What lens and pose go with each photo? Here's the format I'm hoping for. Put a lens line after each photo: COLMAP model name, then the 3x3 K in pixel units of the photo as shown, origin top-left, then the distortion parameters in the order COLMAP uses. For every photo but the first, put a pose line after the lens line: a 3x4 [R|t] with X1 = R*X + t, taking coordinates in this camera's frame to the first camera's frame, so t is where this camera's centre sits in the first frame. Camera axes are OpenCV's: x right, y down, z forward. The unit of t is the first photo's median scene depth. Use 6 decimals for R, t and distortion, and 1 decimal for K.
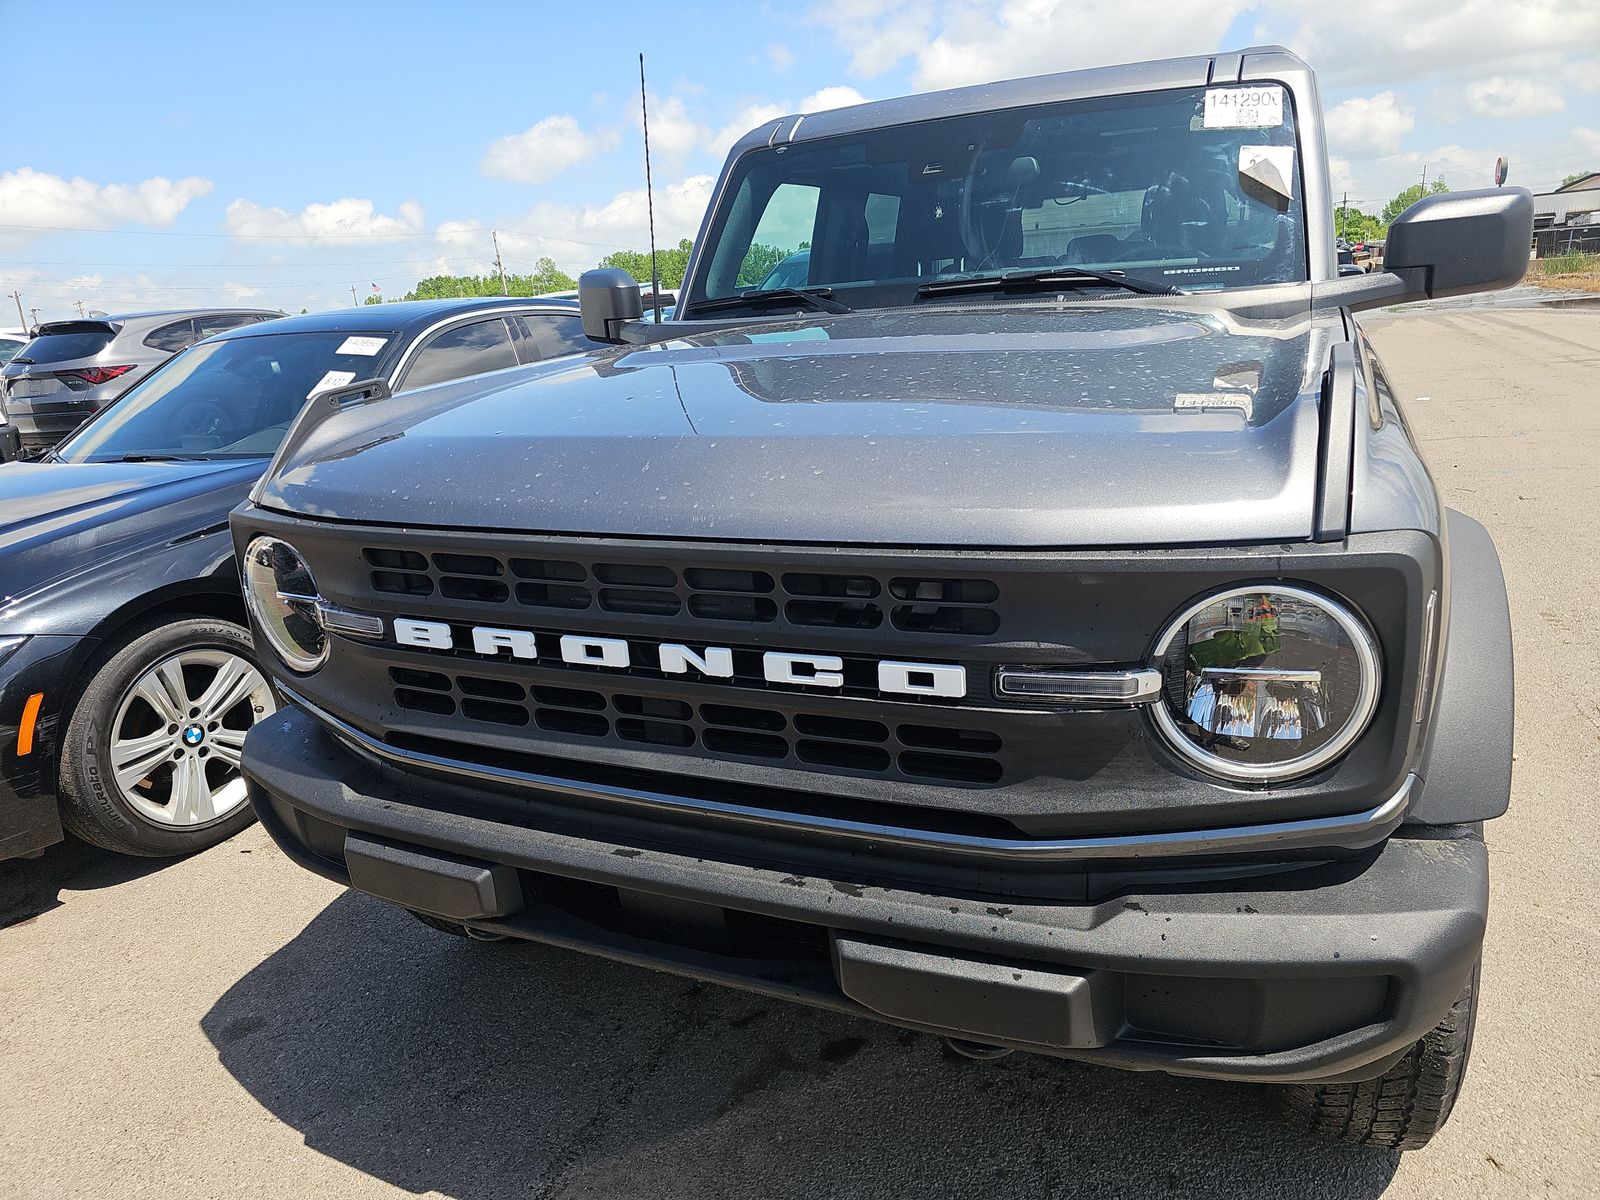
lens RADIAL K [[1074.5, 0, 800.9], [0, 1074.5, 609.0], [0, 0, 1]] dist [0.009831, 0.000152]
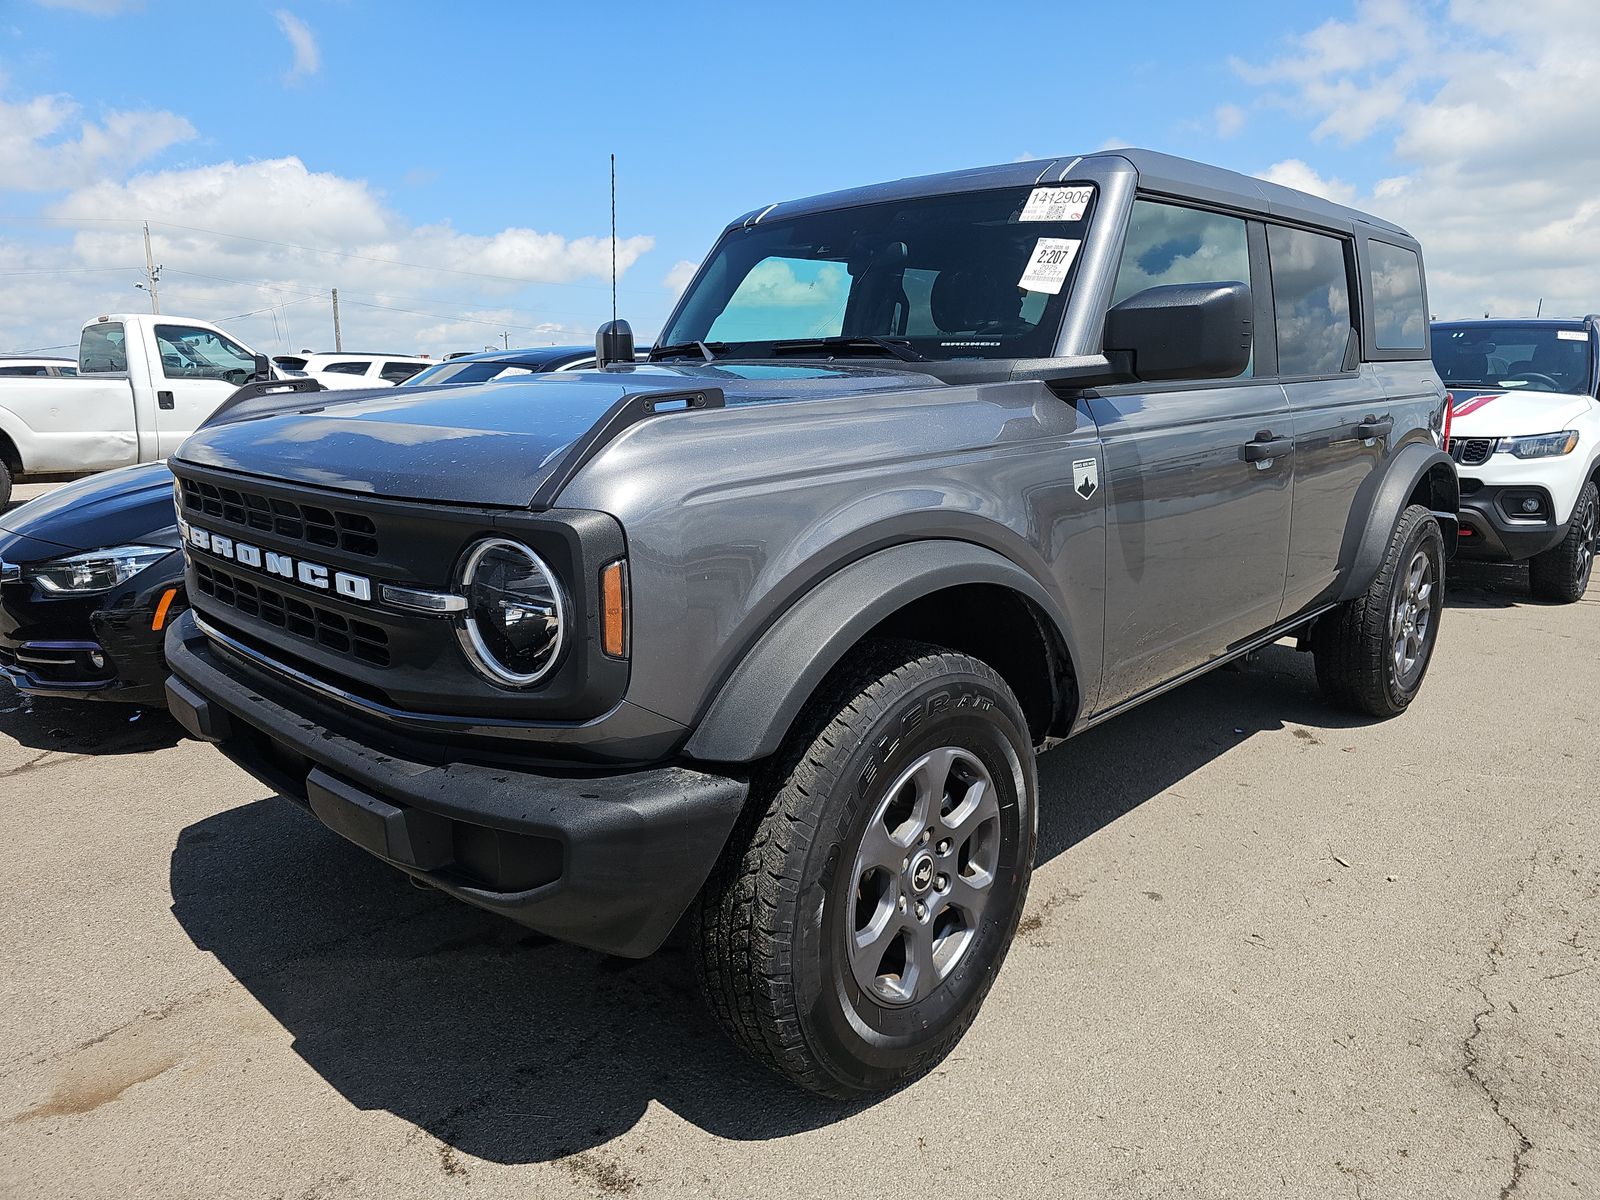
lens RADIAL K [[1167.6, 0, 798.6], [0, 1167.6, 568.0], [0, 0, 1]] dist [0.003440, 0.000588]
pose [[0.935875, 0.116881, -0.332380, 0.635288], [-0.152853, 0.984662, -0.084128, 0.042260], [0.317449, 0.129539, 0.939386, -0.161237]]
